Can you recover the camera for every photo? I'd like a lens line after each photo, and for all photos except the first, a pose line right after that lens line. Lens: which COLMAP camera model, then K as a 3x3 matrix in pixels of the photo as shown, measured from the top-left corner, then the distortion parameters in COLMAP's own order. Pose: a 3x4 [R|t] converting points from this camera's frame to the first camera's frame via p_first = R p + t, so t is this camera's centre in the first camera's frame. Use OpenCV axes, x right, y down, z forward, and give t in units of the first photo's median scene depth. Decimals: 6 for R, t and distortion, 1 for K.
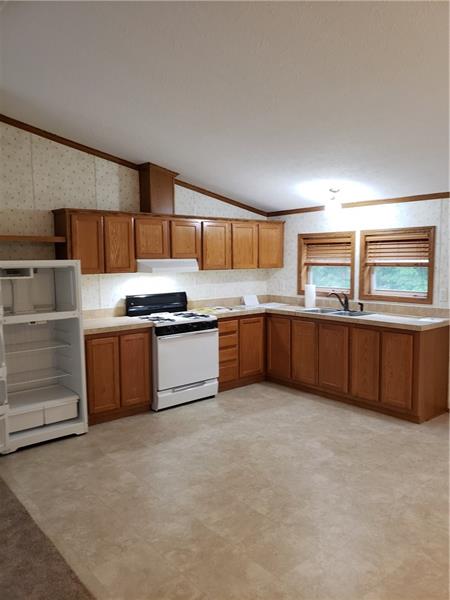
lens RADIAL K [[461.1, 0, 236.1], [0, 461.1, 302.1], [0, 0, 1]] dist [0.005830, -0.001827]
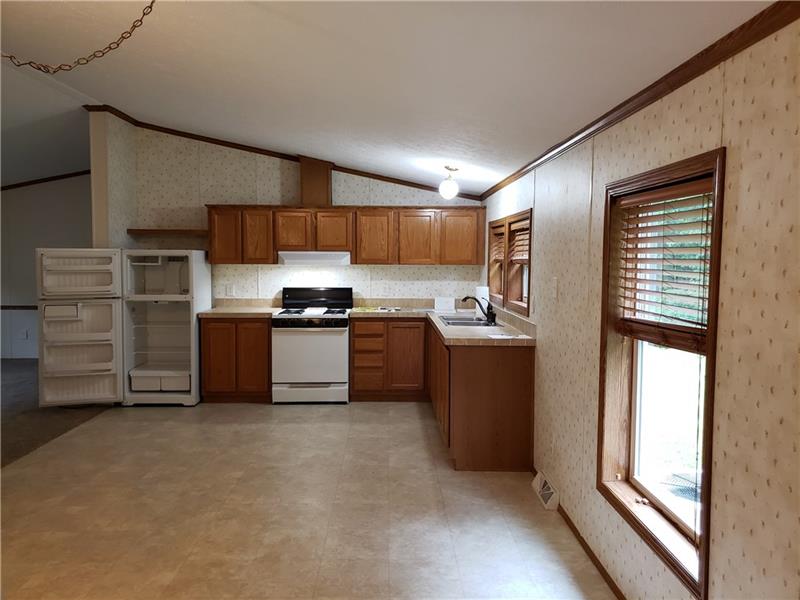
lens RADIAL K [[614.8, 0, 400.0], [0, 614.8, 287.9], [0, 0, 1]] dist [0.005830, -0.001827]
pose [[0.776955, 0.046032, -0.627871, 0.876665], [-0.074467, 0.997041, -0.019051, -0.006846], [0.625137, 0.061557, 0.778084, 0.130175]]
